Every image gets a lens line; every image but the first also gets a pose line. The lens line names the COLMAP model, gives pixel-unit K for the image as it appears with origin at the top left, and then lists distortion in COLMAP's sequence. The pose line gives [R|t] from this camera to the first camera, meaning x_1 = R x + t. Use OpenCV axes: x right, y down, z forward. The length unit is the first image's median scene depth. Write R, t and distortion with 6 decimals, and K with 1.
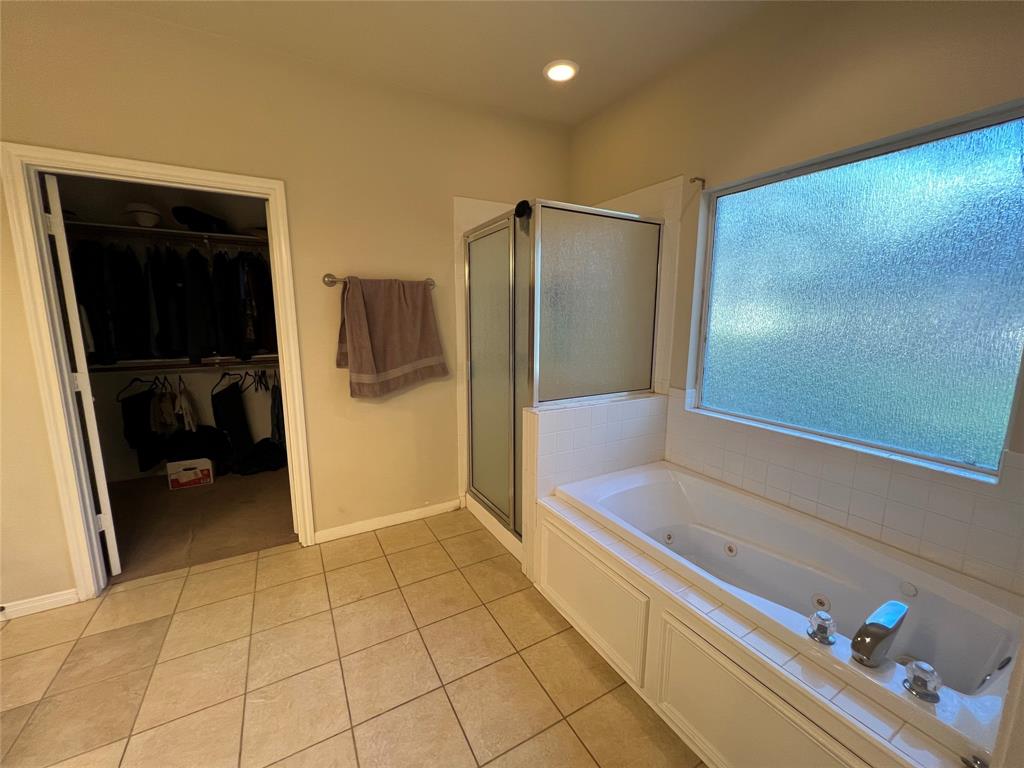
lens RADIAL K [[410.7, 0, 508.9], [0, 410.7, 382.0], [0, 0, 1]] dist [-0.001085, 0.000197]
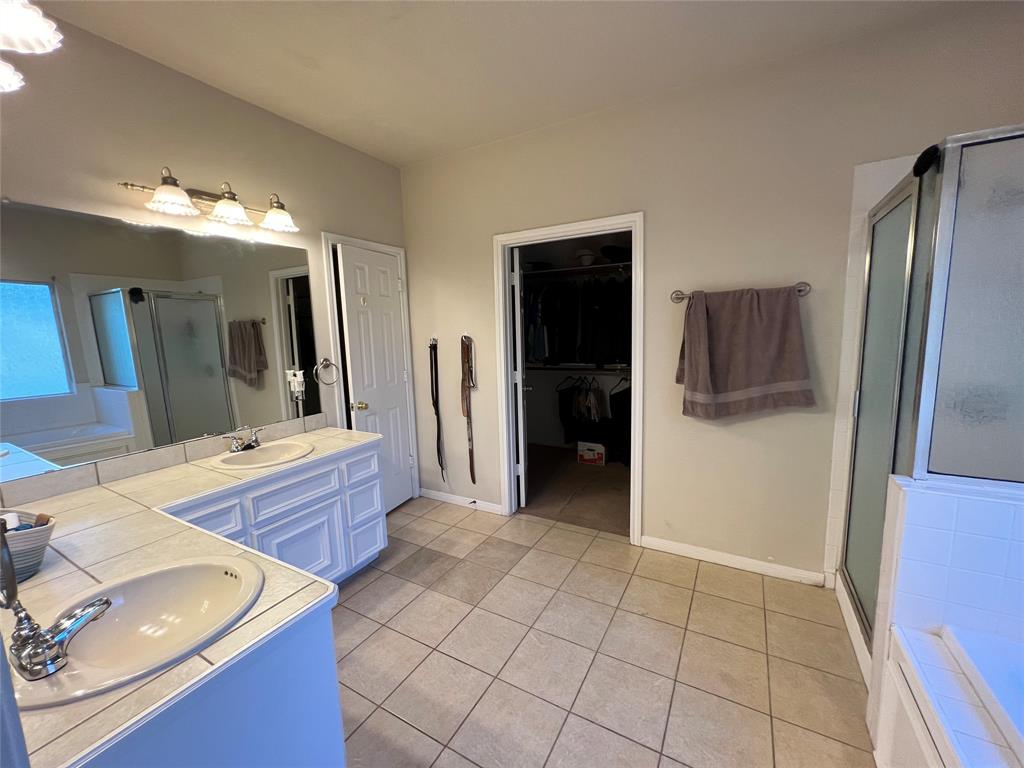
lens RADIAL K [[410.7, 0, 508.9], [0, 410.7, 382.0], [0, 0, 1]] dist [-0.001085, 0.000197]
pose [[0.516747, 0.093061, -0.851065, 0.222892], [-0.105765, 0.993399, 0.044406, -0.039313], [0.849580, 0.067066, 0.523179, 0.129662]]
